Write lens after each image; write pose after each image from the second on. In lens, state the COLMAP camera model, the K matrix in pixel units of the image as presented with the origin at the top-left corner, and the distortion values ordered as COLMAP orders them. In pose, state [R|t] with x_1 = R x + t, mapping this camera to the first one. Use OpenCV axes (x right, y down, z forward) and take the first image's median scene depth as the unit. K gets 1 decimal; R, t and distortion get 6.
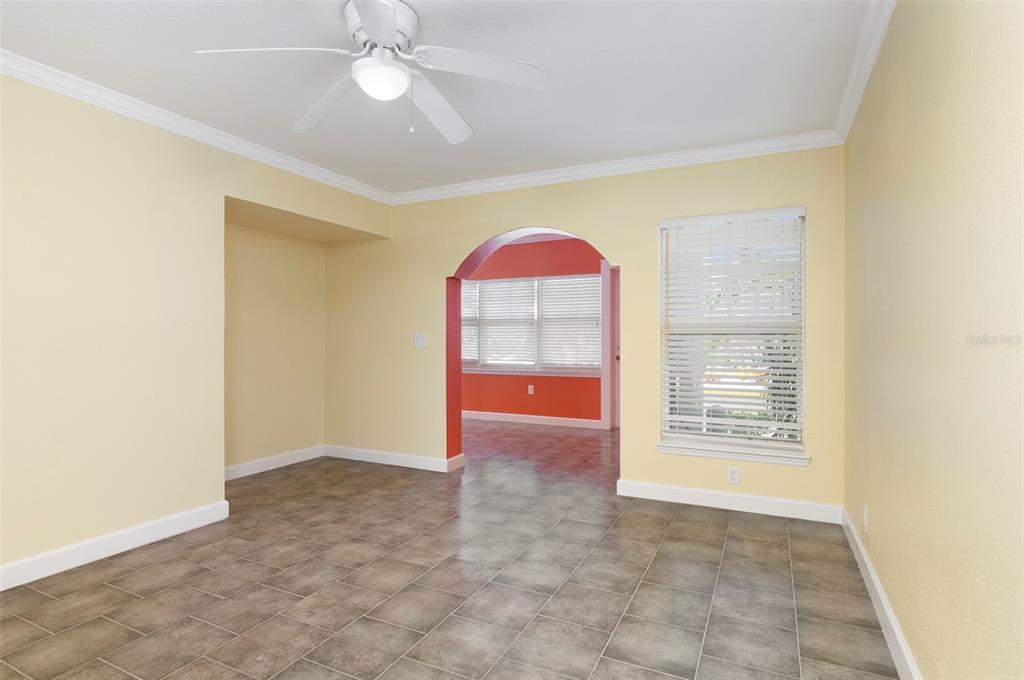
lens RADIAL K [[525.7, 0, 508.7], [0, 525.7, 333.8], [0, 0, 1]] dist [0.000171, -0.002085]
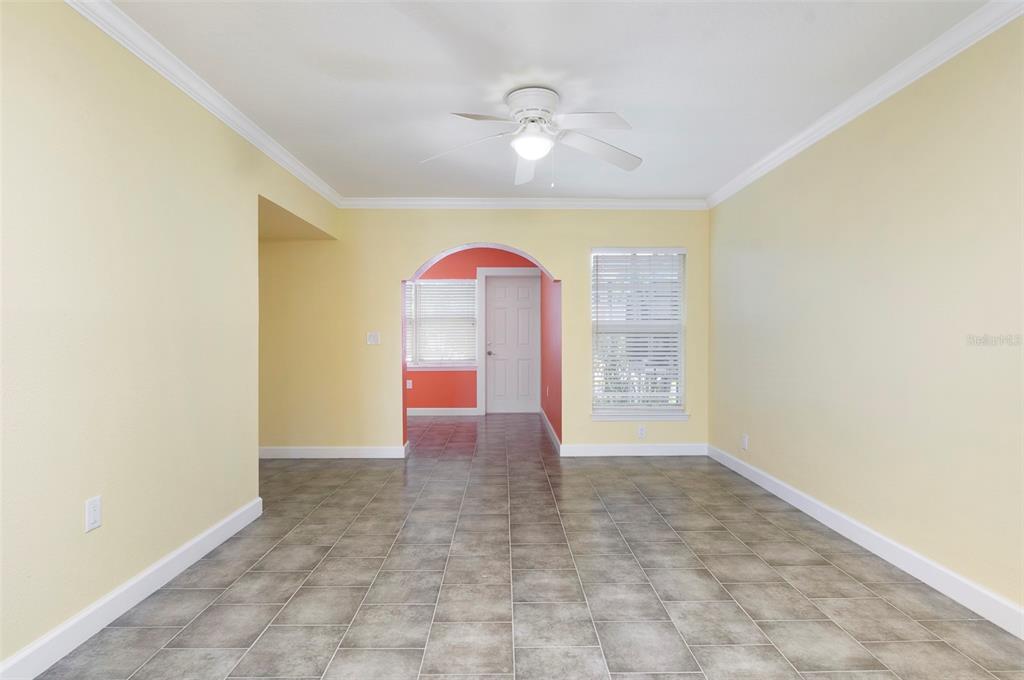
lens RADIAL K [[525.7, 0, 510.5], [0, 525.7, 349.4], [0, 0, 1]] dist [0.000171, -0.002085]
pose [[0.893990, -0.015104, 0.447832, -0.668593], [-0.000075, 0.999427, 0.033856, -0.003931], [-0.448087, -0.030300, 0.893476, -0.139942]]
